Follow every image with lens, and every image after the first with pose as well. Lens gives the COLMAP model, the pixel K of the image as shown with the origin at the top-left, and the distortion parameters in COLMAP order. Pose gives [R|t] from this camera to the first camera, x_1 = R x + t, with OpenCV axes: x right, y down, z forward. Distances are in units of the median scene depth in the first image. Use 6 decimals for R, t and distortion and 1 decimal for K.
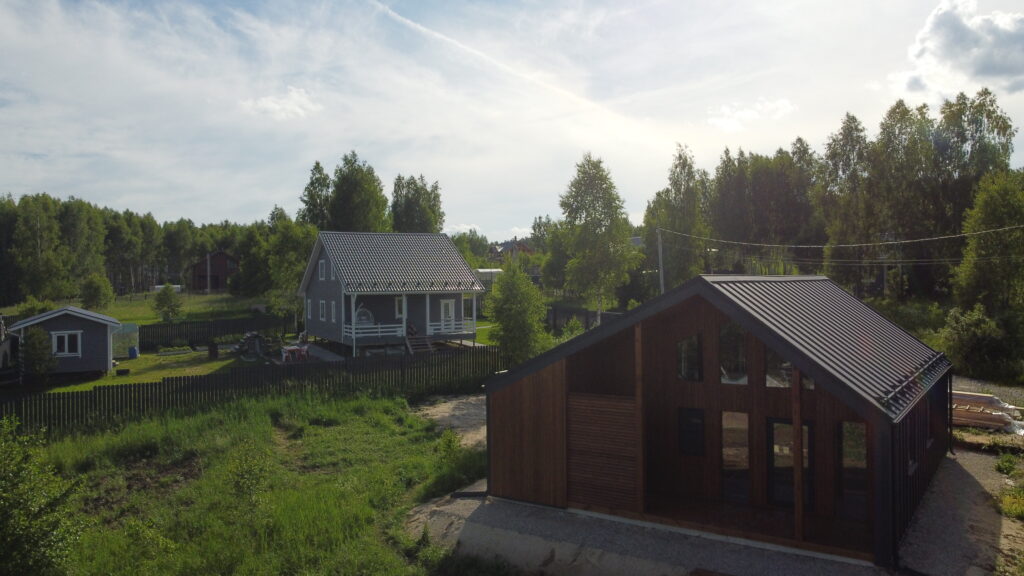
lens RADIAL K [[778.8, 0, 508.1], [0, 778.8, 275.3], [0, 0, 1]] dist [0.004289, -0.007191]
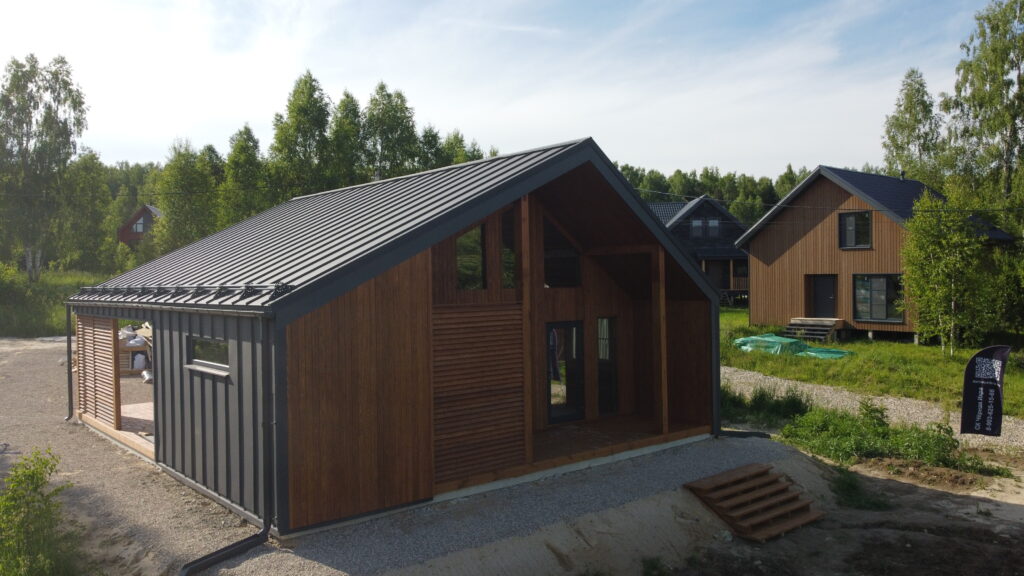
lens RADIAL K [[778.8, 0, 508.1], [0, 778.8, 275.3], [0, 0, 1]] dist [0.004289, -0.007191]
pose [[0.272222, 0.011905, 0.962161, -0.317797], [0.005342, 0.999889, -0.013883, 0.088899], [-0.962220, 0.008919, 0.272129, 0.508159]]
